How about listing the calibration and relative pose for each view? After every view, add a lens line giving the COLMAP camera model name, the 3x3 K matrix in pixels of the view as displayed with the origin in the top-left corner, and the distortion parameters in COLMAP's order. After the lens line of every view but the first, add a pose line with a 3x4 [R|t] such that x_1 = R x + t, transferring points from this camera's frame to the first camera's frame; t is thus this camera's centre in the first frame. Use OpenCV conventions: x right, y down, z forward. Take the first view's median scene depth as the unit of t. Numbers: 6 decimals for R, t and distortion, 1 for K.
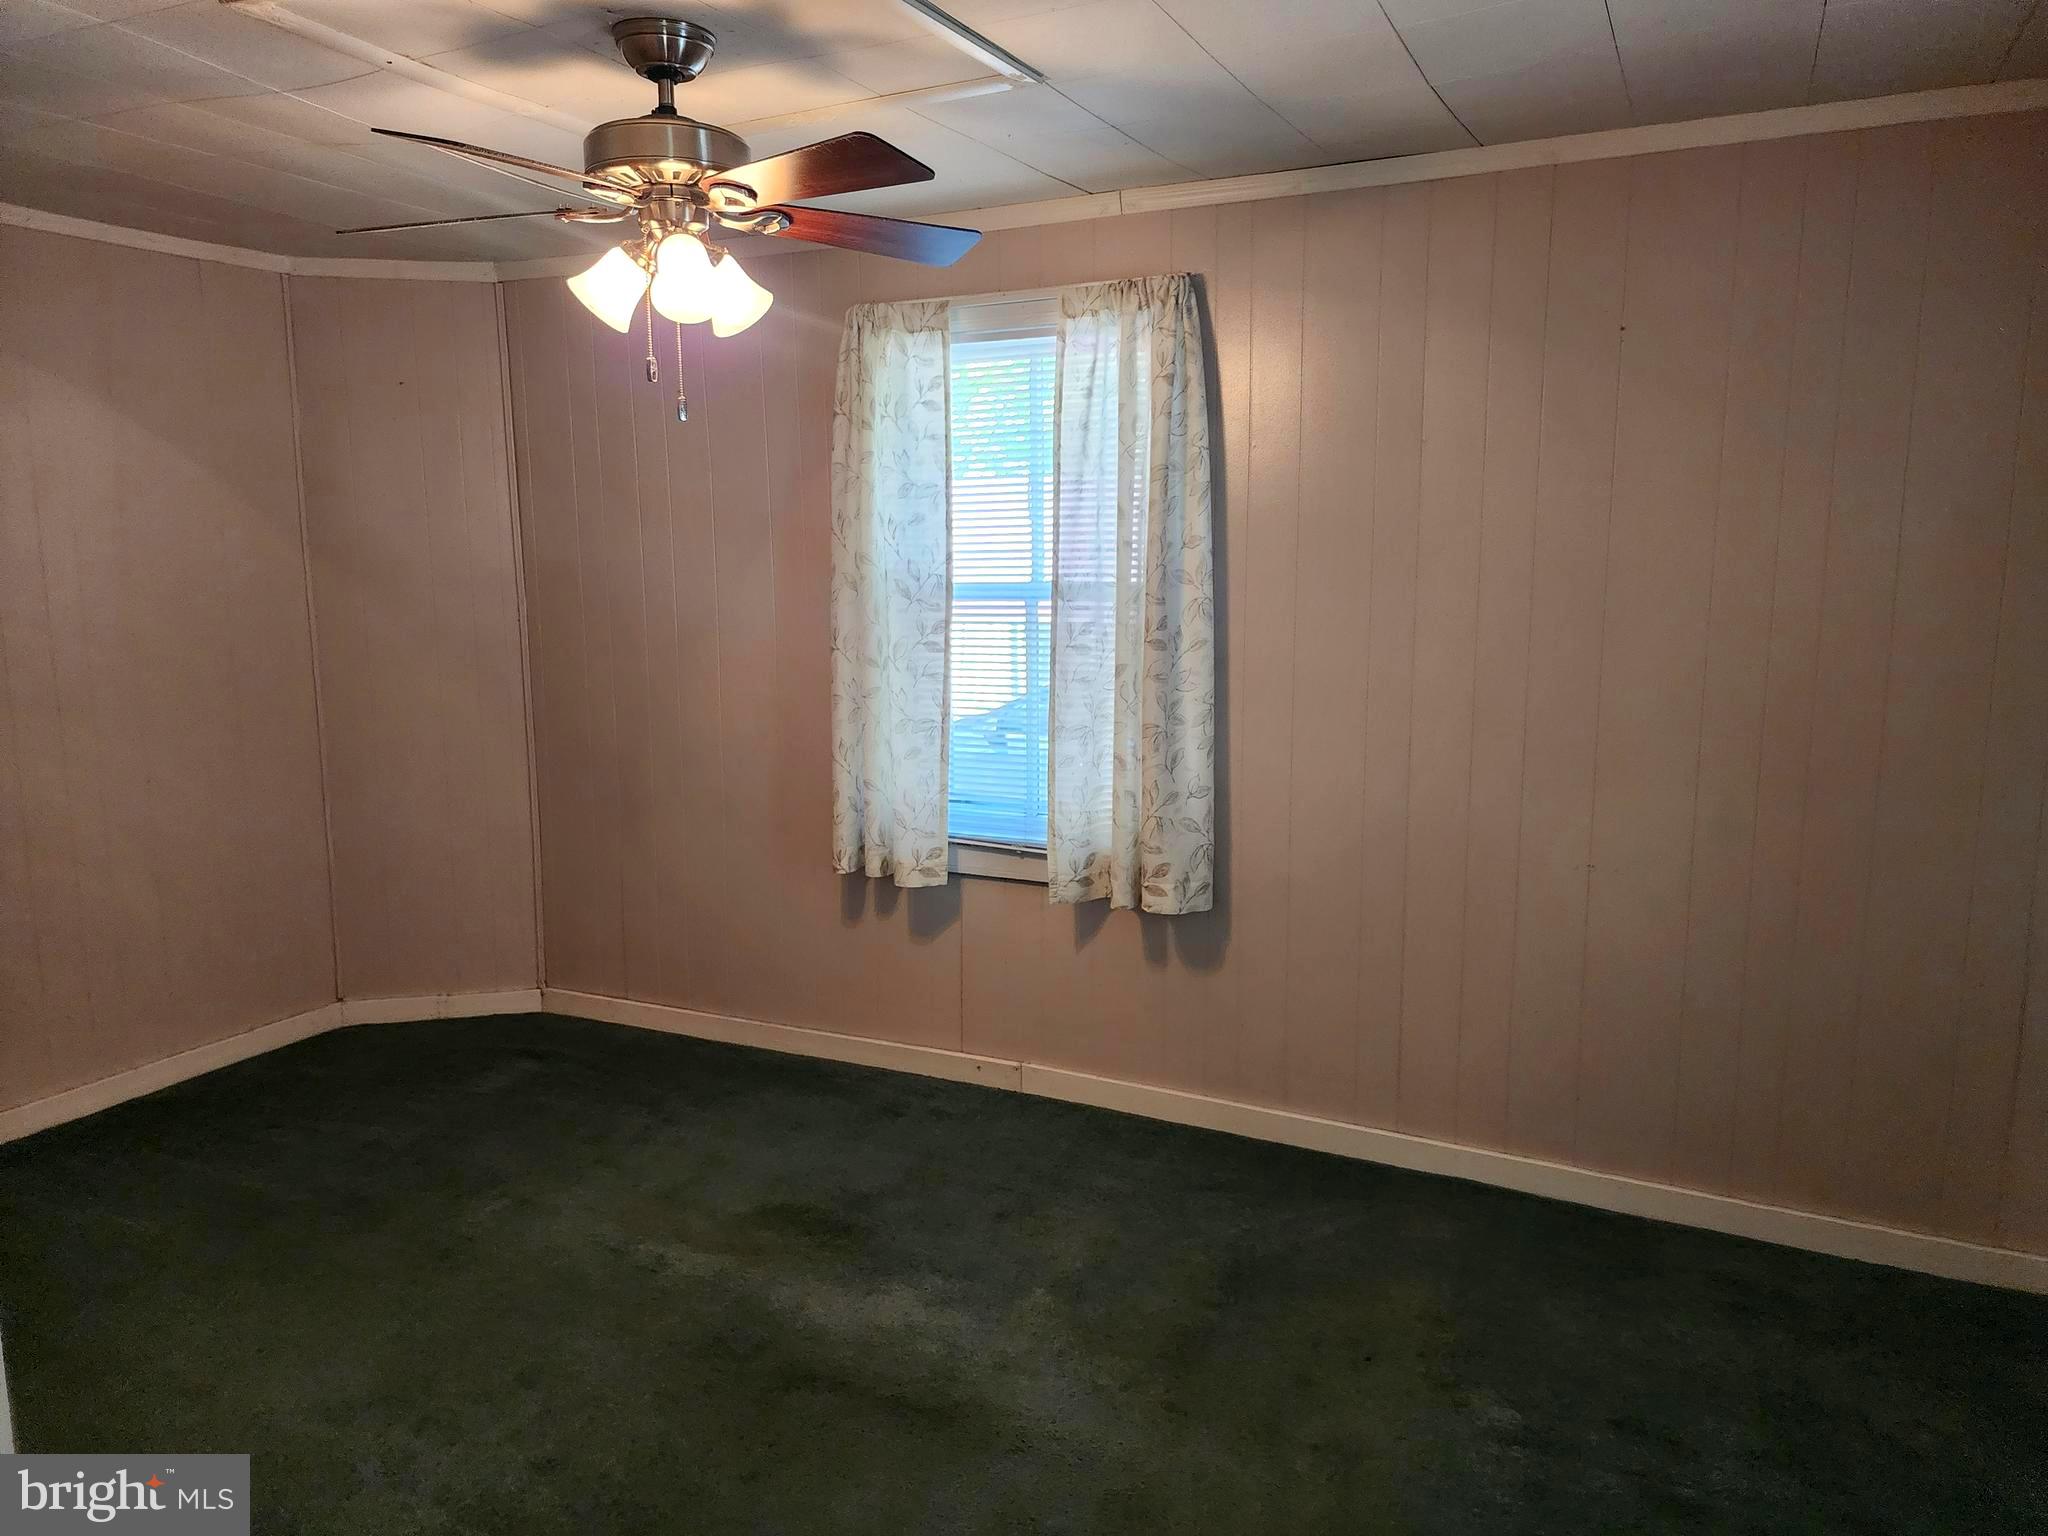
lens RADIAL K [[1382.1, 0, 1024.0], [0, 1382.1, 761.9], [0, 0, 1]] dist [0.064585, -0.048744]
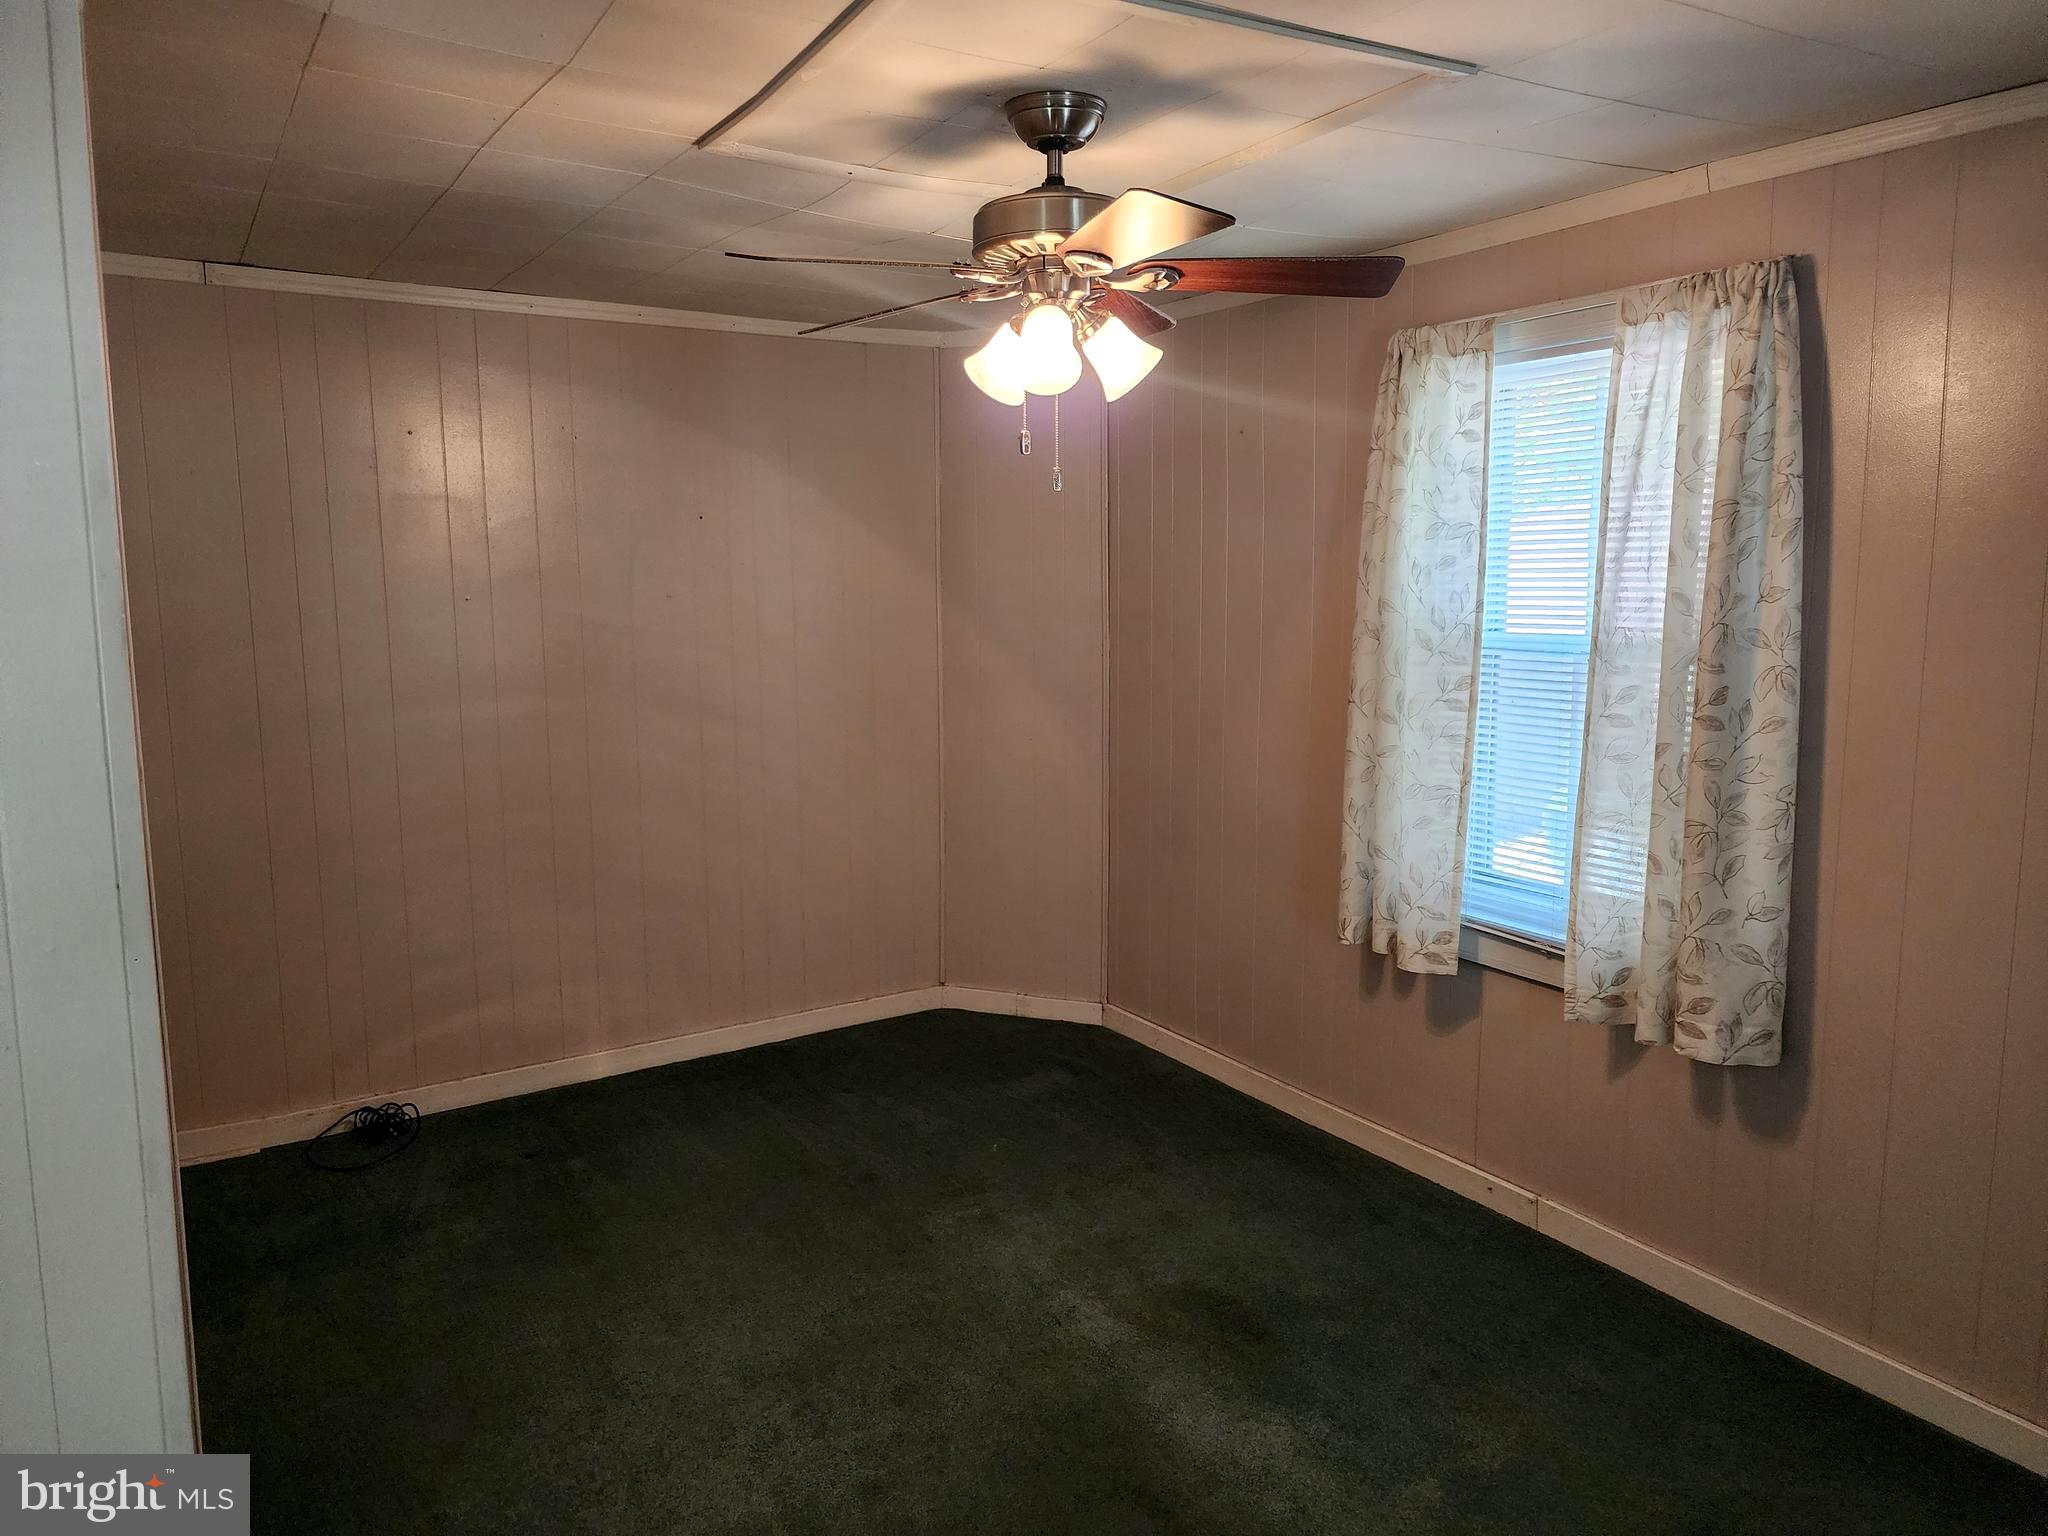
lens RADIAL K [[1382.1, 0, 1023.4], [0, 1382.1, 742.1], [0, 0, 1]] dist [0.064585, -0.048744]
pose [[0.848251, 0.069509, -0.525013, 0.177594], [-0.078156, 0.996925, 0.005713, -0.045461], [0.523796, 0.036187, 0.851075, 0.101517]]
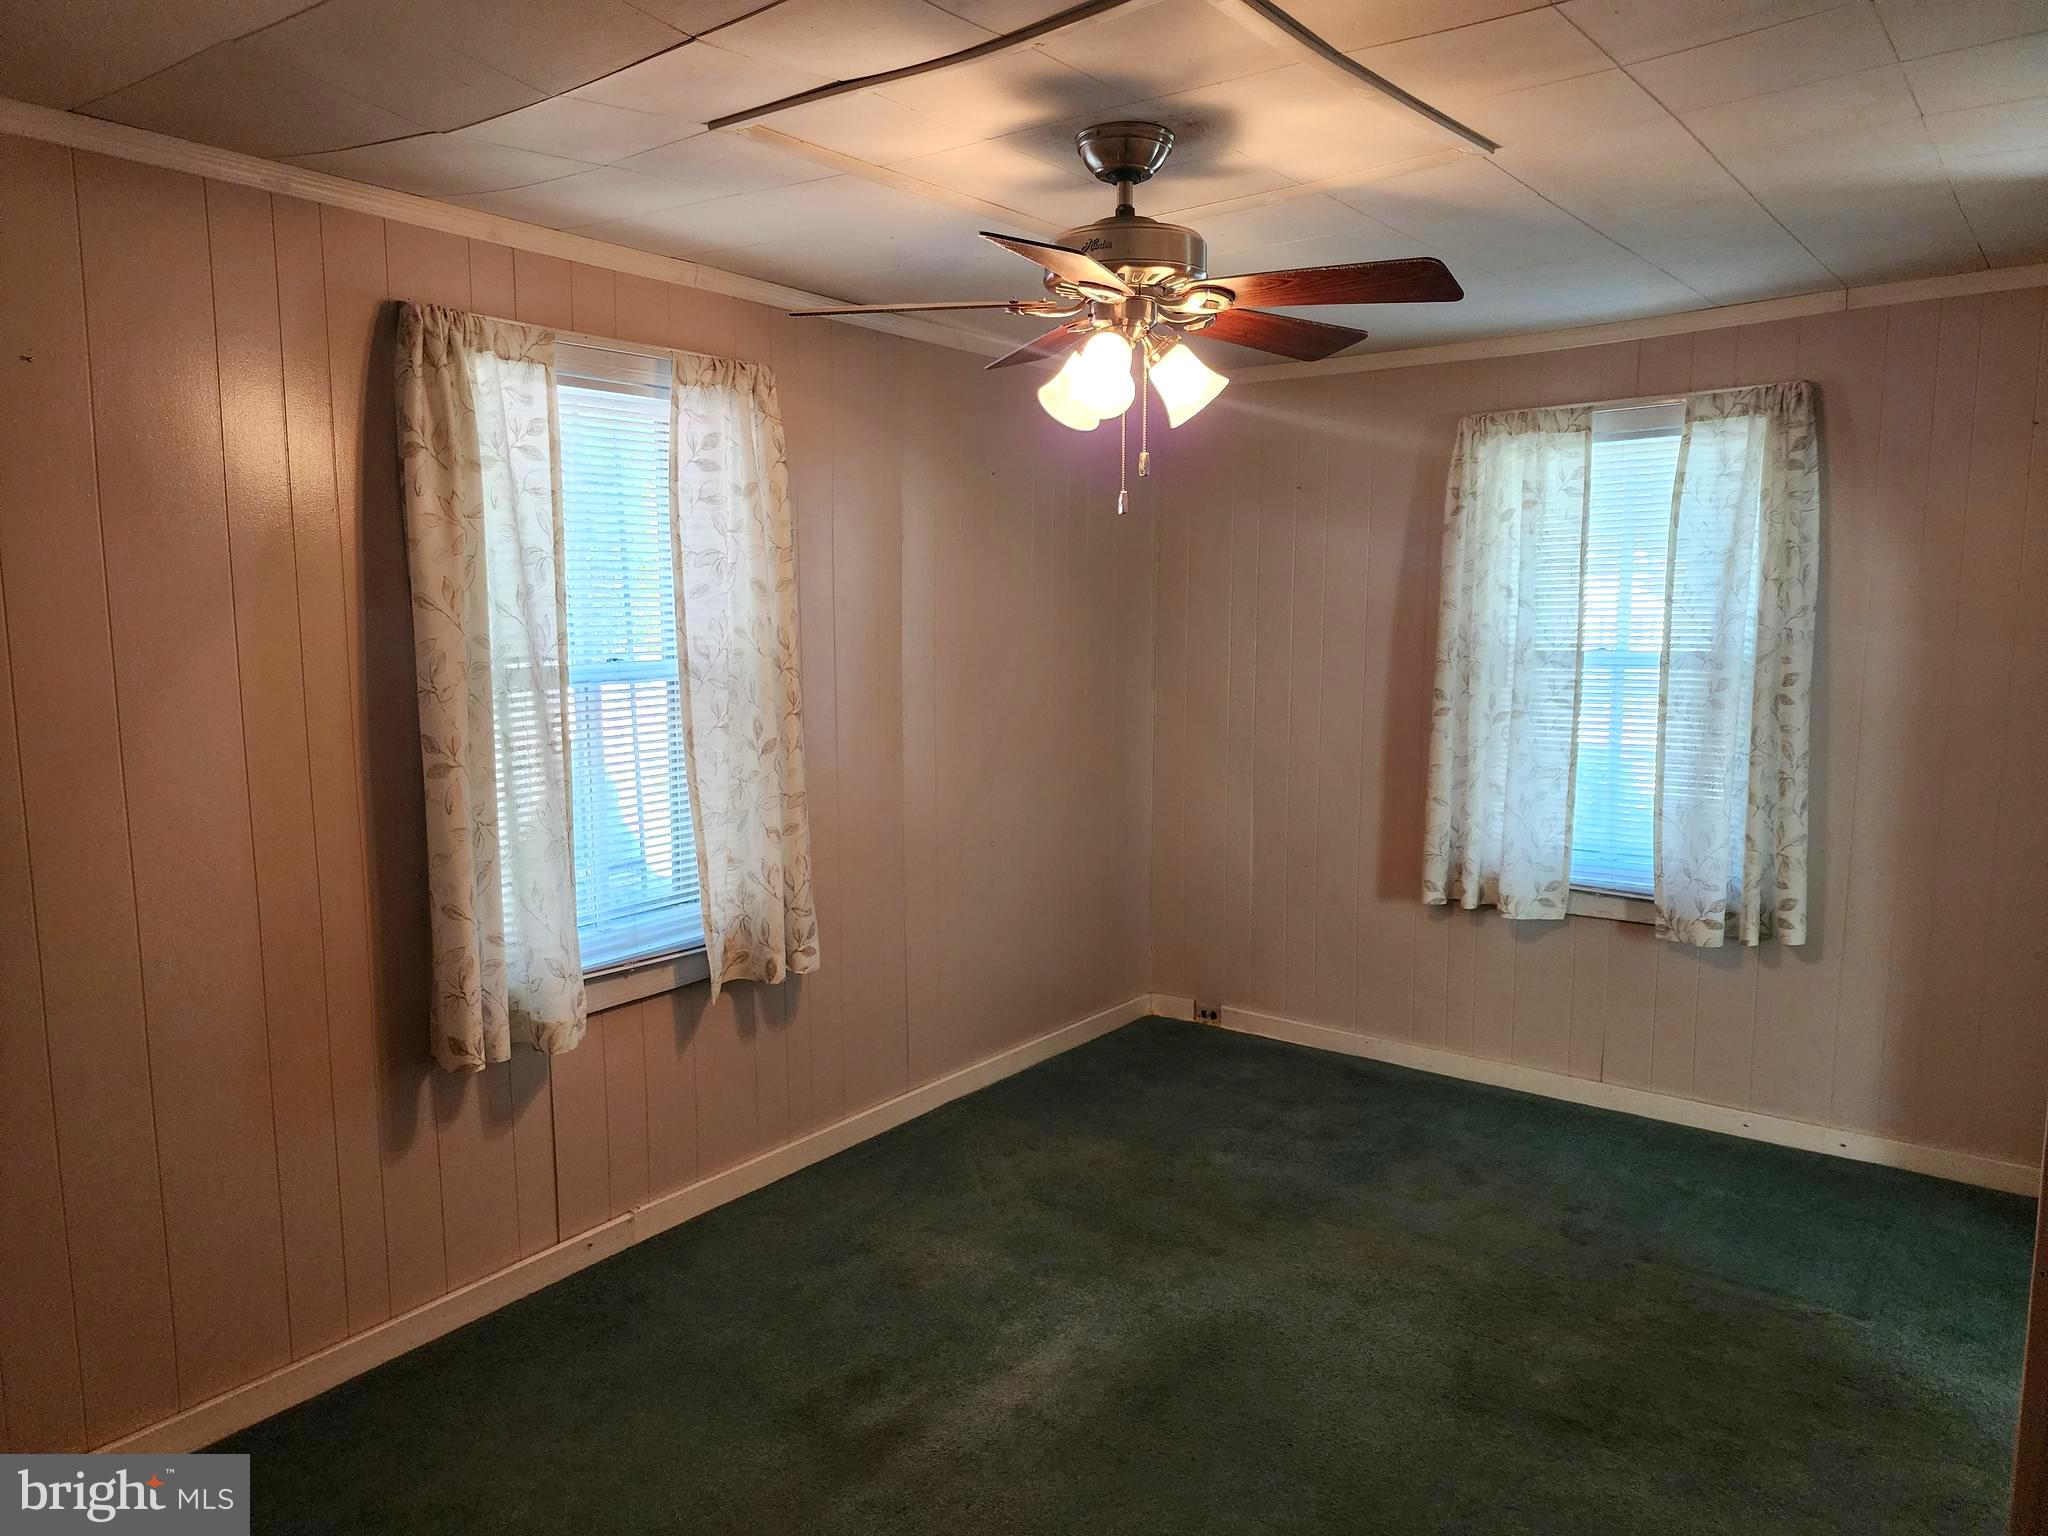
lens RADIAL K [[1382.1, 0, 1033.0], [0, 1382.1, 761.1], [0, 0, 1]] dist [0.064585, -0.048744]
pose [[0.198824, -0.114287, 0.973349, -0.847553], [0.151373, 0.984840, 0.084715, -0.107426], [-0.968274, 0.130495, 0.213110, 0.583654]]
